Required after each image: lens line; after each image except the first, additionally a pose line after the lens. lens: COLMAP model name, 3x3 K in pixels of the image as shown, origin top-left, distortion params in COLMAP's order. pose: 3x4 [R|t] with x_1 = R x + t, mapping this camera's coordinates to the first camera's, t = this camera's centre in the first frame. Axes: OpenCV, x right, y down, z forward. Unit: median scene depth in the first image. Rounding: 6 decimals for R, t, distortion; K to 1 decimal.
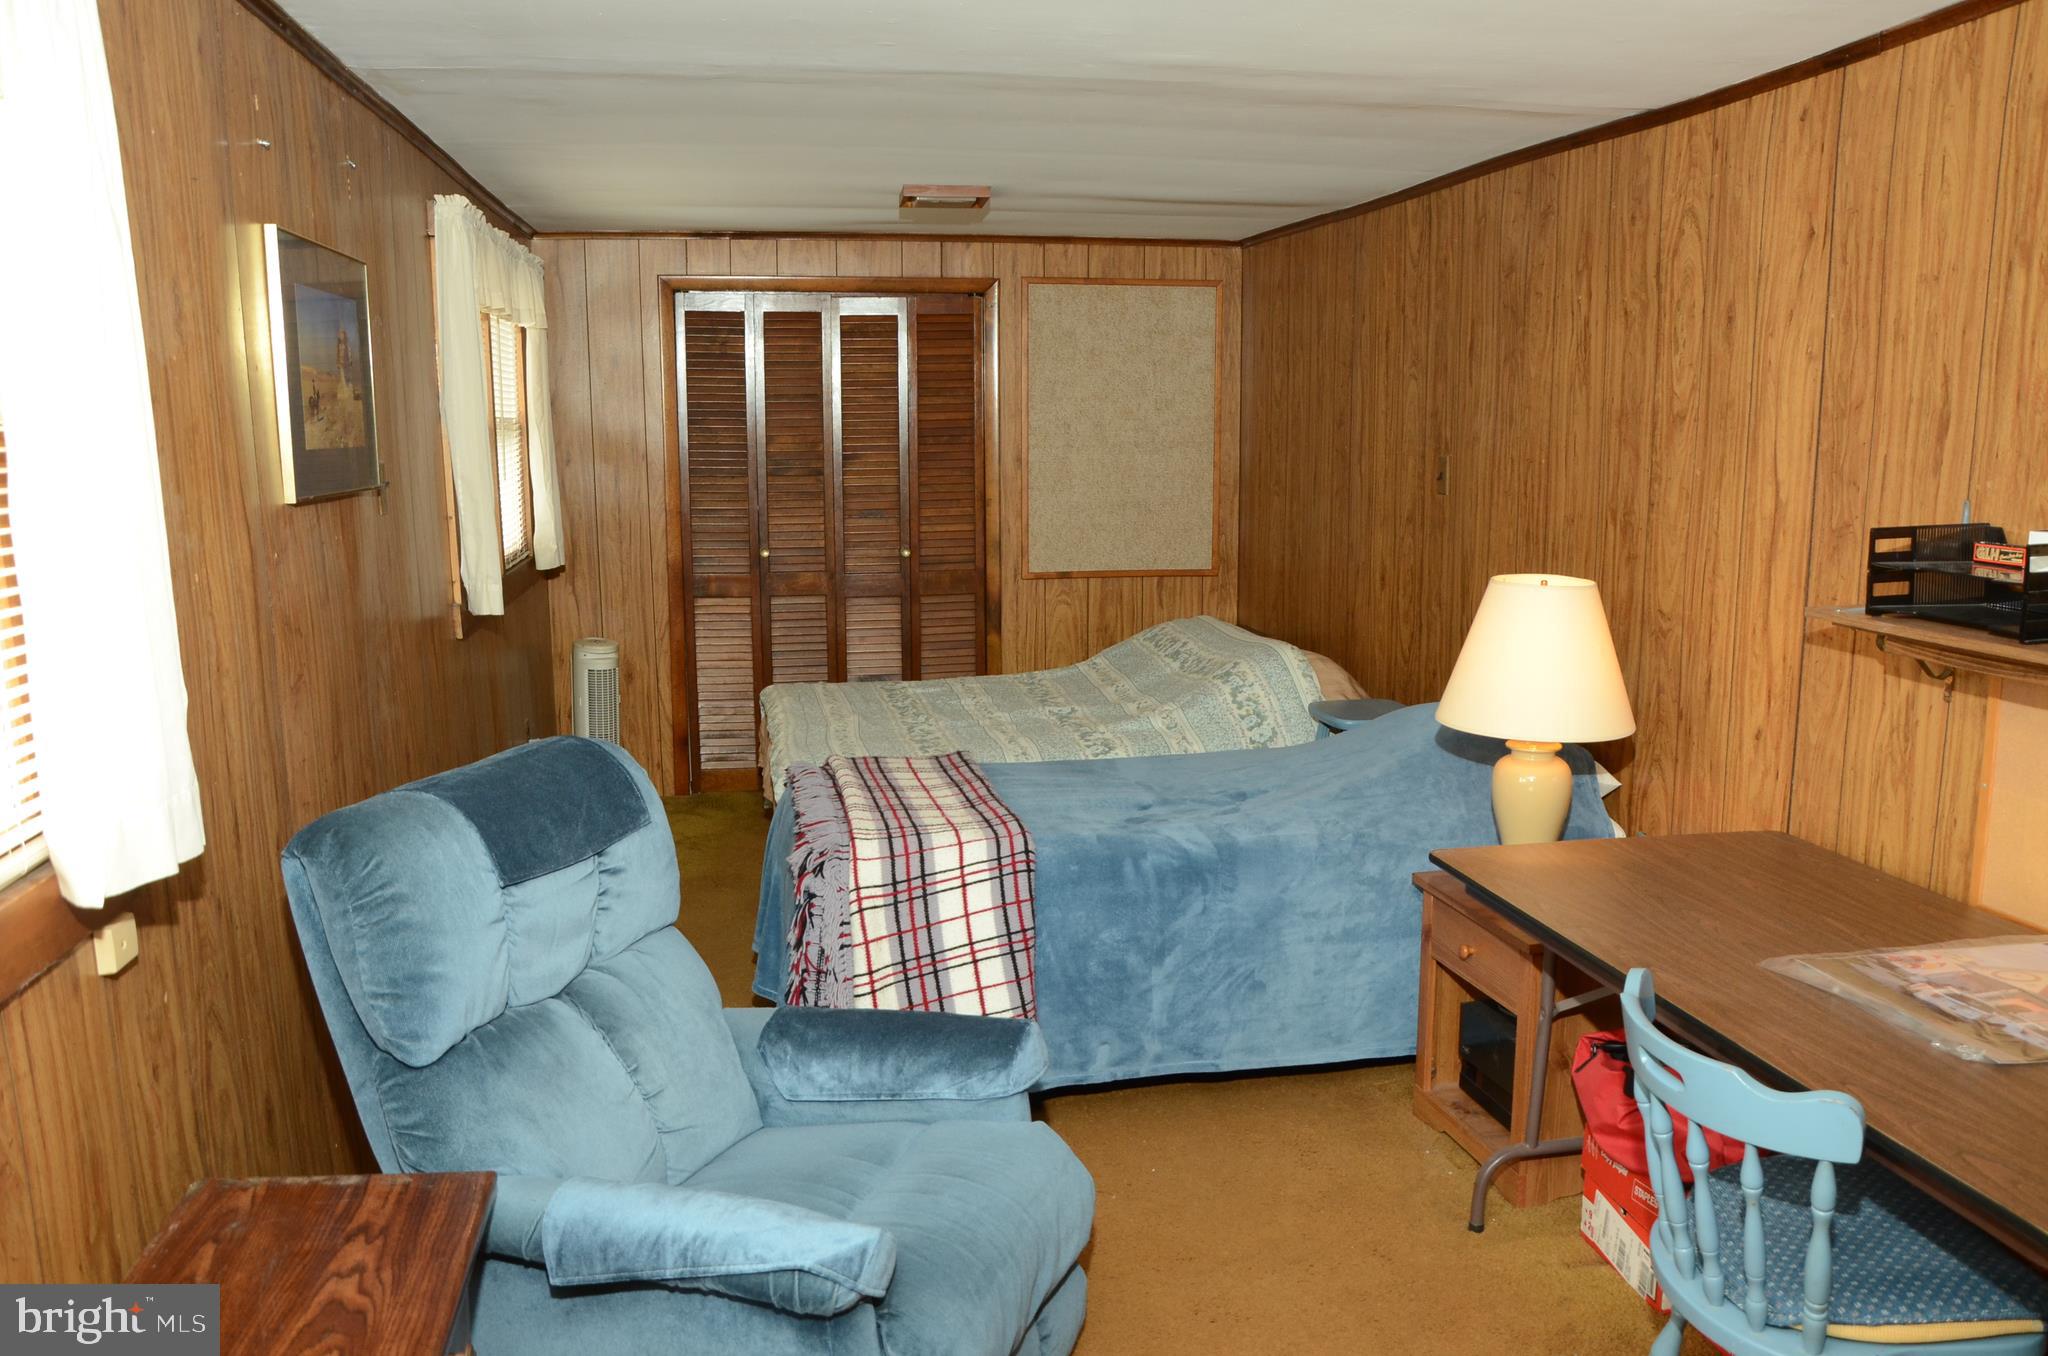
lens RADIAL K [[1664.9, 0, 1033.1], [0, 1664.9, 680.2], [0, 0, 1]] dist [-0.041808, 0.030738]
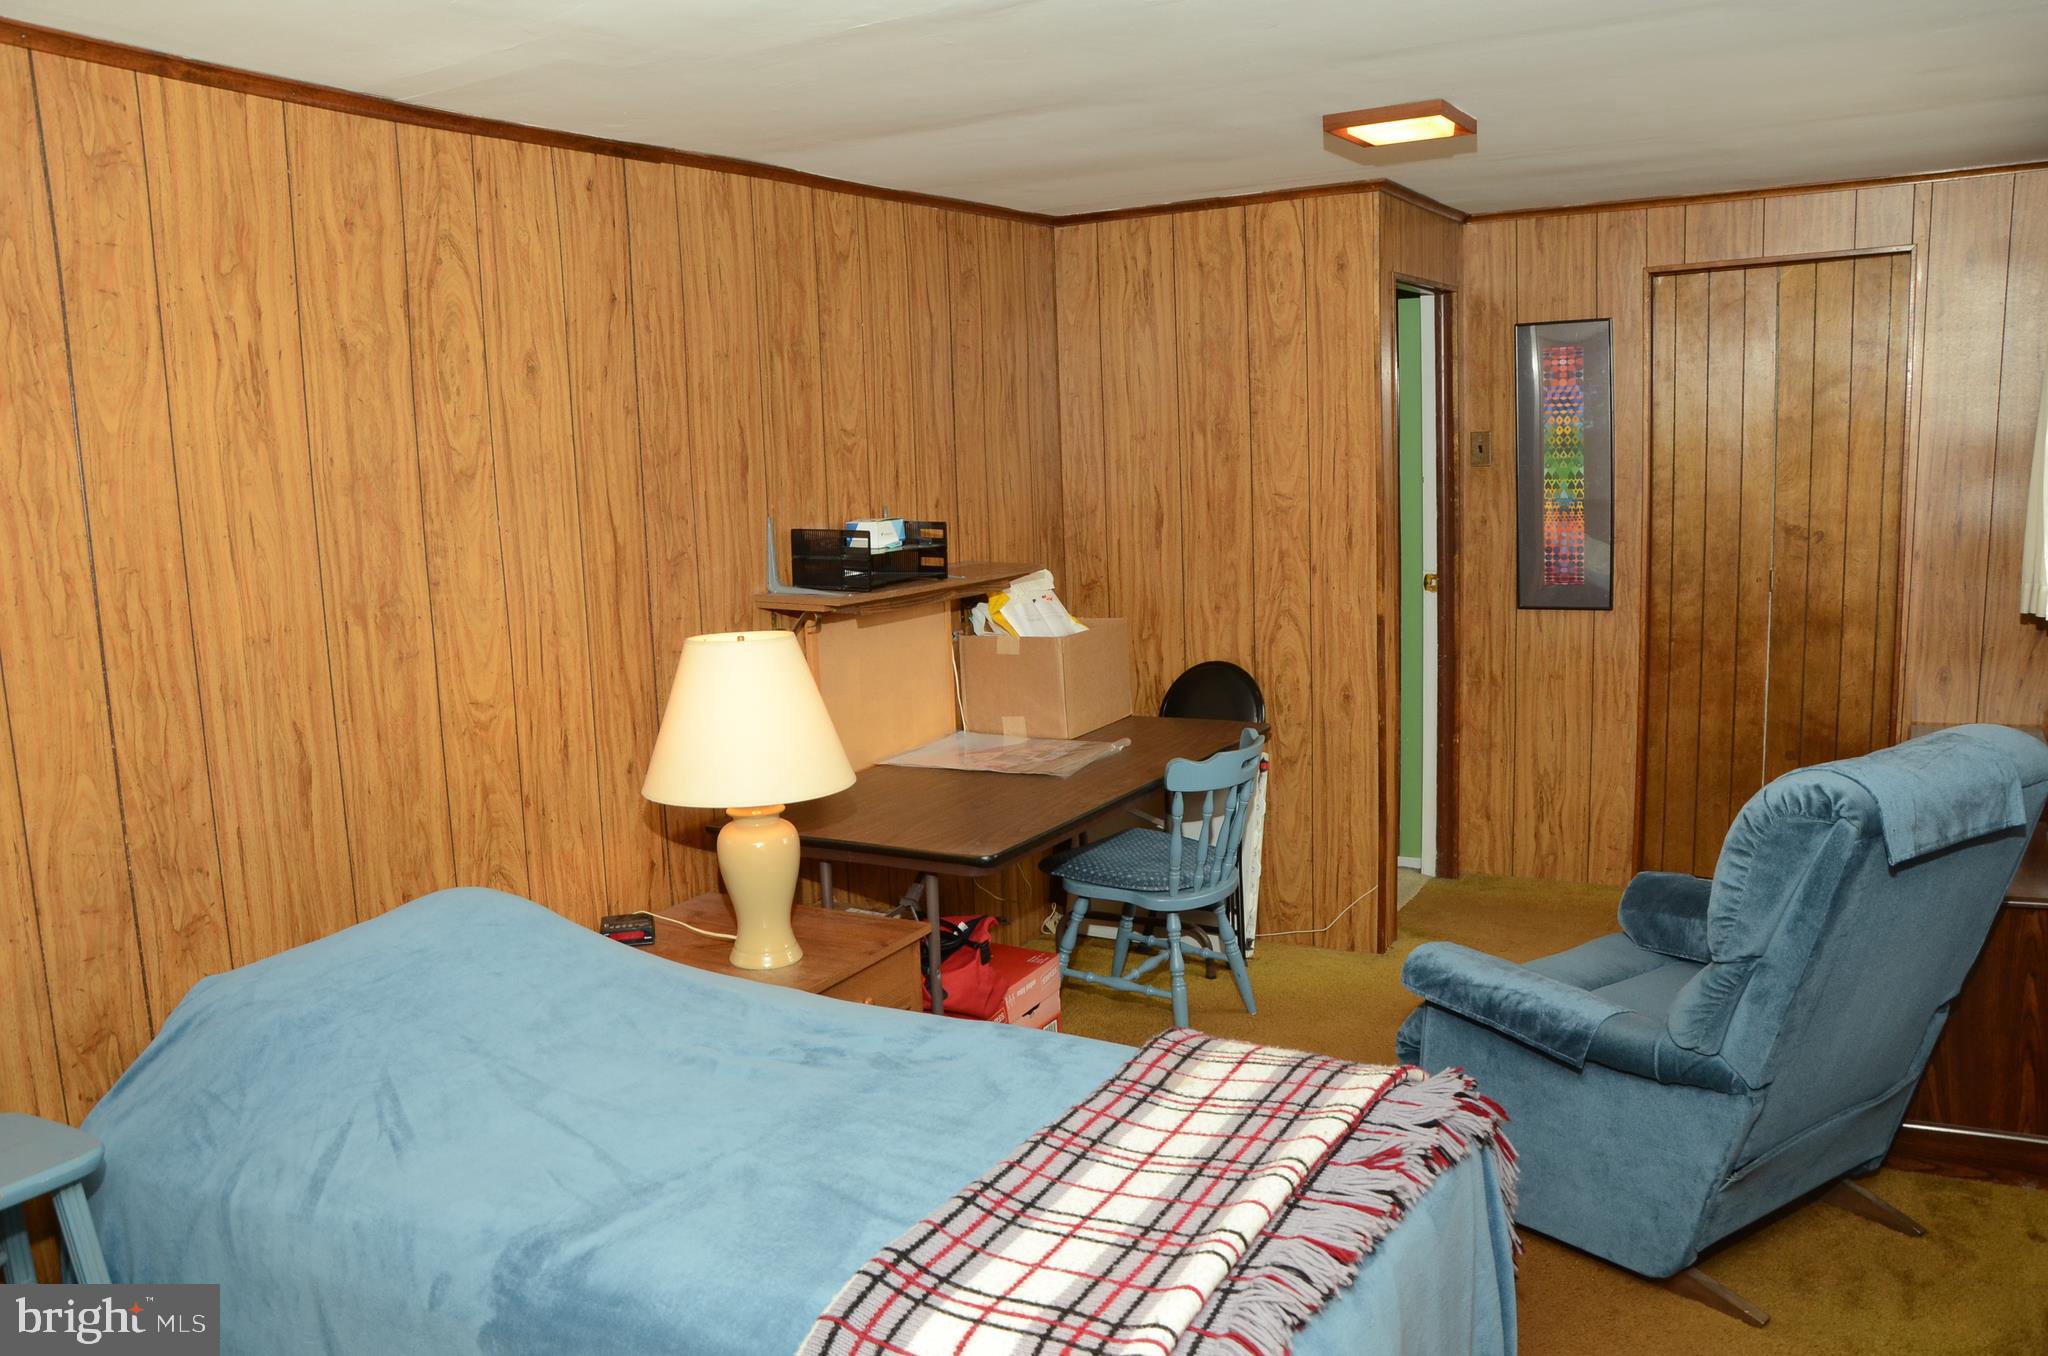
lens RADIAL K [[1664.9, 0, 1037.7], [0, 1664.9, 685.0], [0, 0, 1]] dist [-0.041808, 0.030738]
pose [[-0.769371, -0.059139, 0.636059, -0.453517], [0.146171, 0.952990, 0.265413, -0.274473], [-0.621854, 0.297175, -0.724558, 1.678917]]
